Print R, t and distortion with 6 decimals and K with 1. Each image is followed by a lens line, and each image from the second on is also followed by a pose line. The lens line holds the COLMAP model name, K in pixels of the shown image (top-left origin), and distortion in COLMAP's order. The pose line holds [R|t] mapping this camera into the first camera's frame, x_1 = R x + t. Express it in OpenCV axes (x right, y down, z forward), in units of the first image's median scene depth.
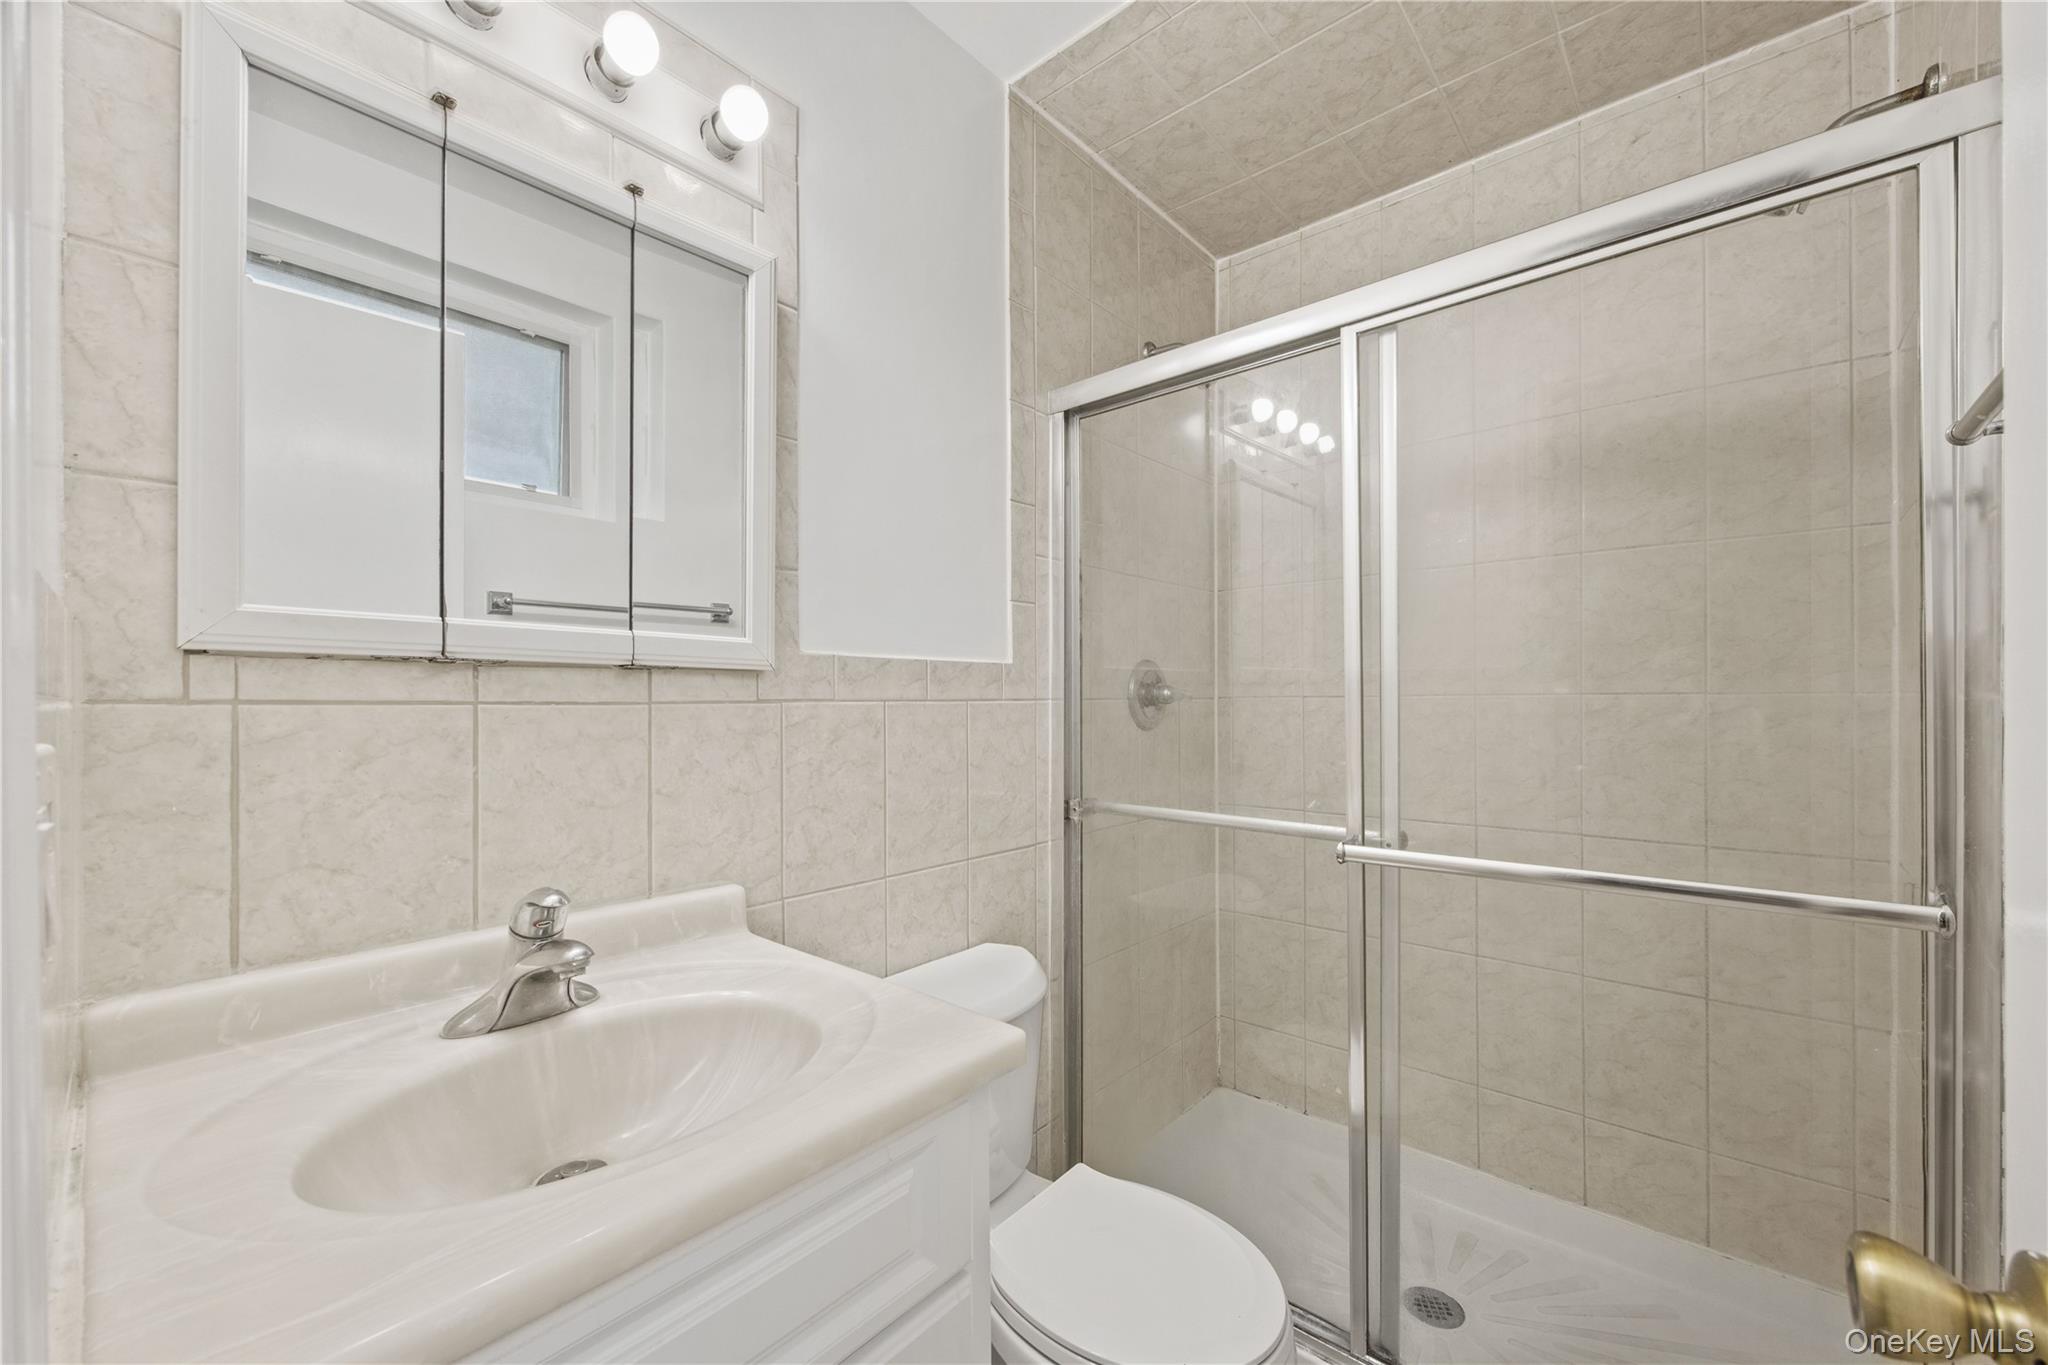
lens RADIAL K [[792.1, 0, 1027.3], [0, 792.1, 695.1], [0, 0, 1]] dist [-0.000725, 0.000099]
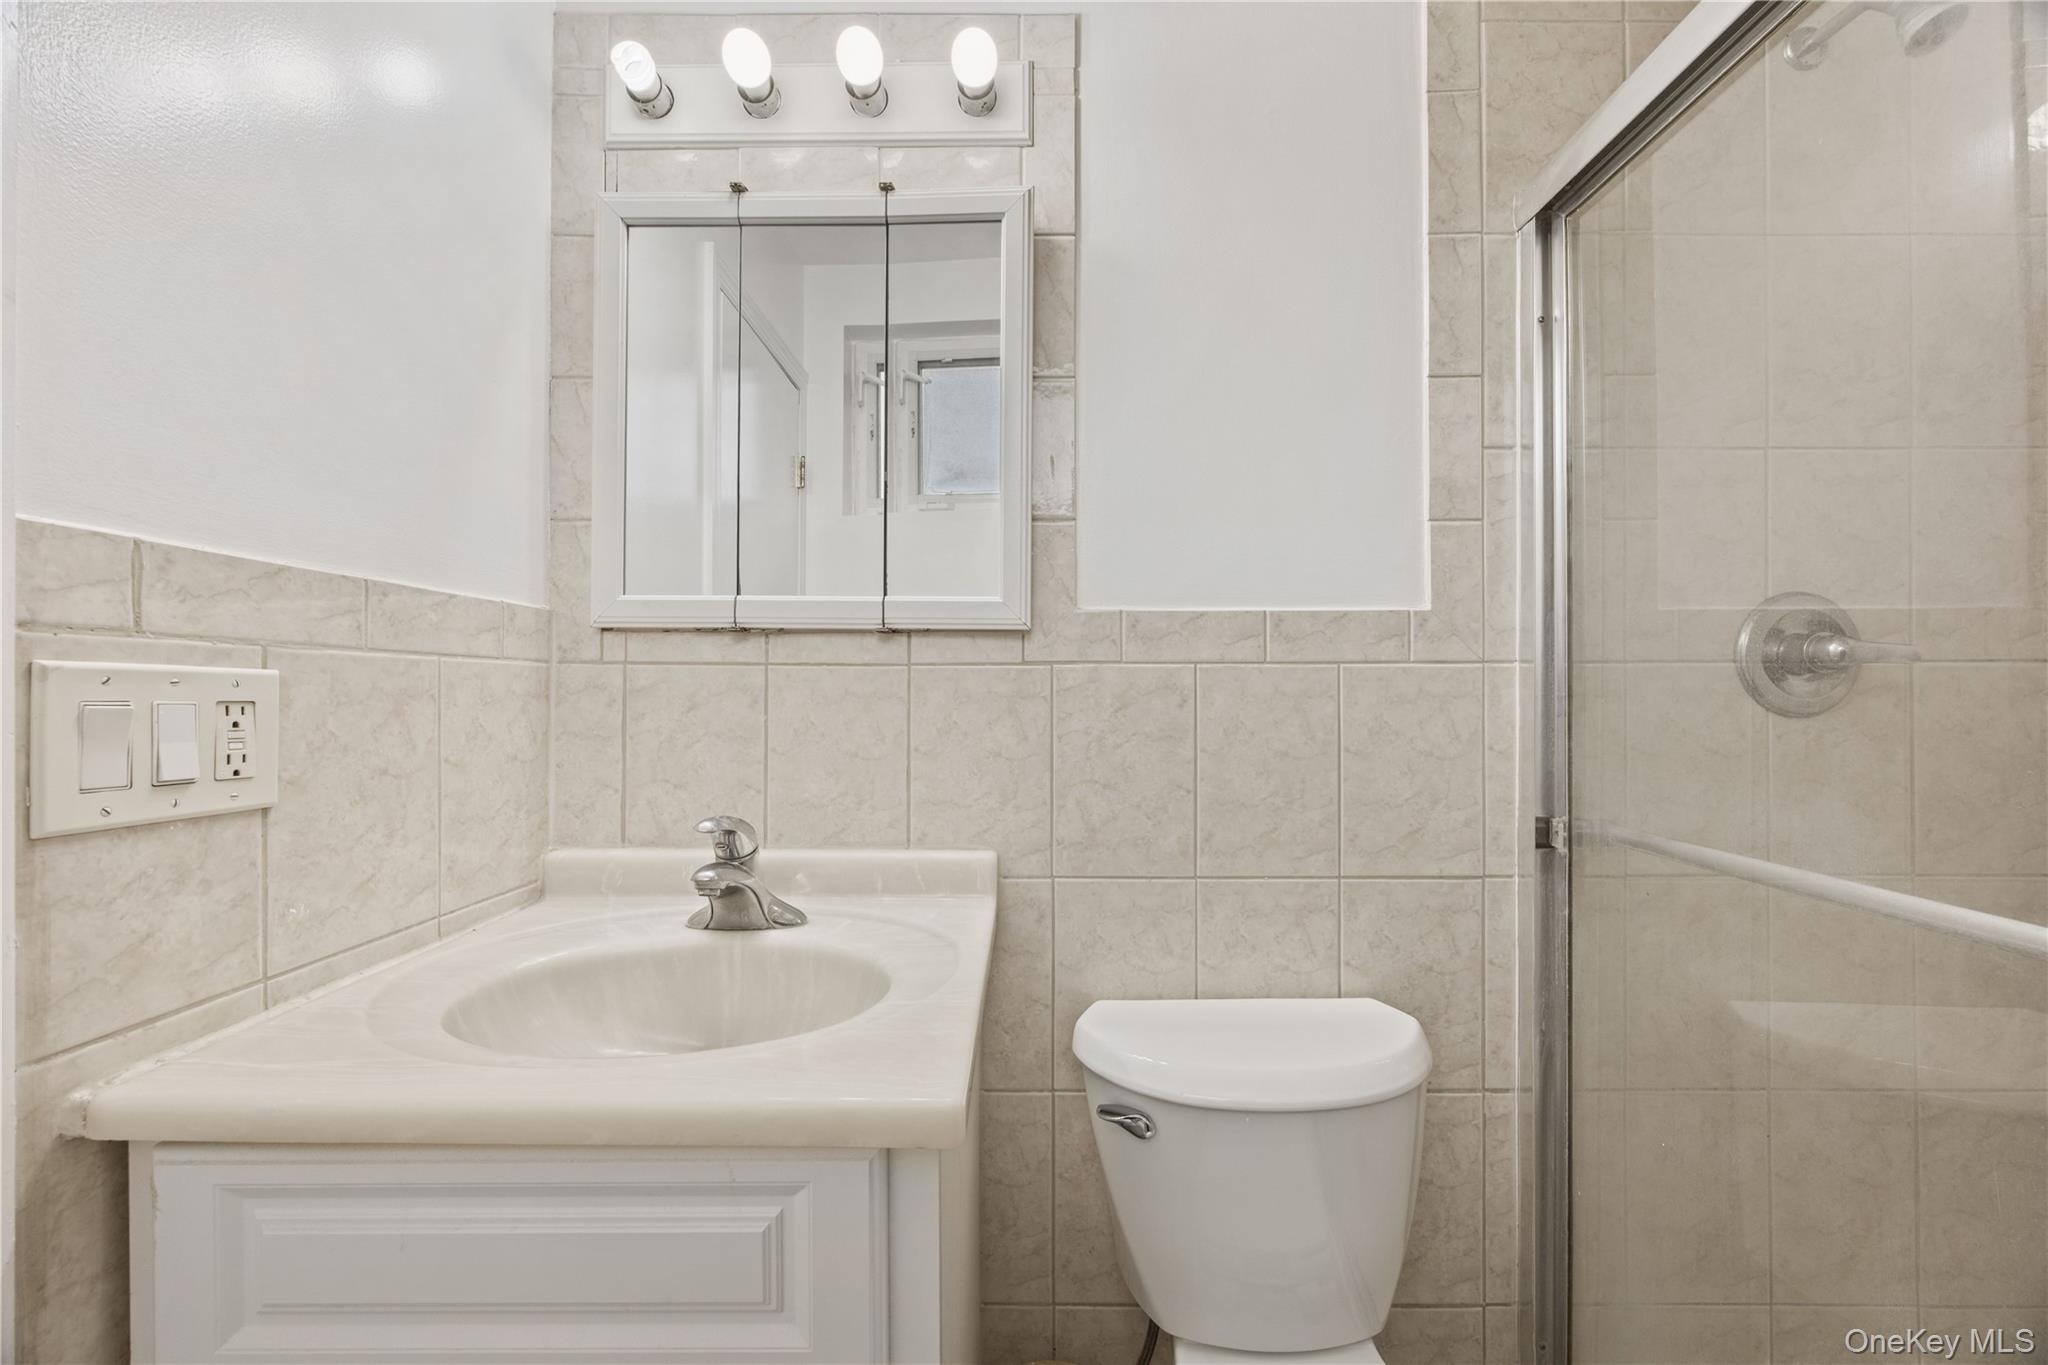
lens RADIAL K [[783.9, 0, 1024.0], [0, 783.9, 682.5], [0, 0, 1]] dist [-0.001086, 0.000045]
pose [[0.654668, -0.005964, -0.755893, 0.385228], [0.004539, 0.999982, -0.003959, 0.035981], [0.755903, -0.000839, 0.654683, 0.399551]]
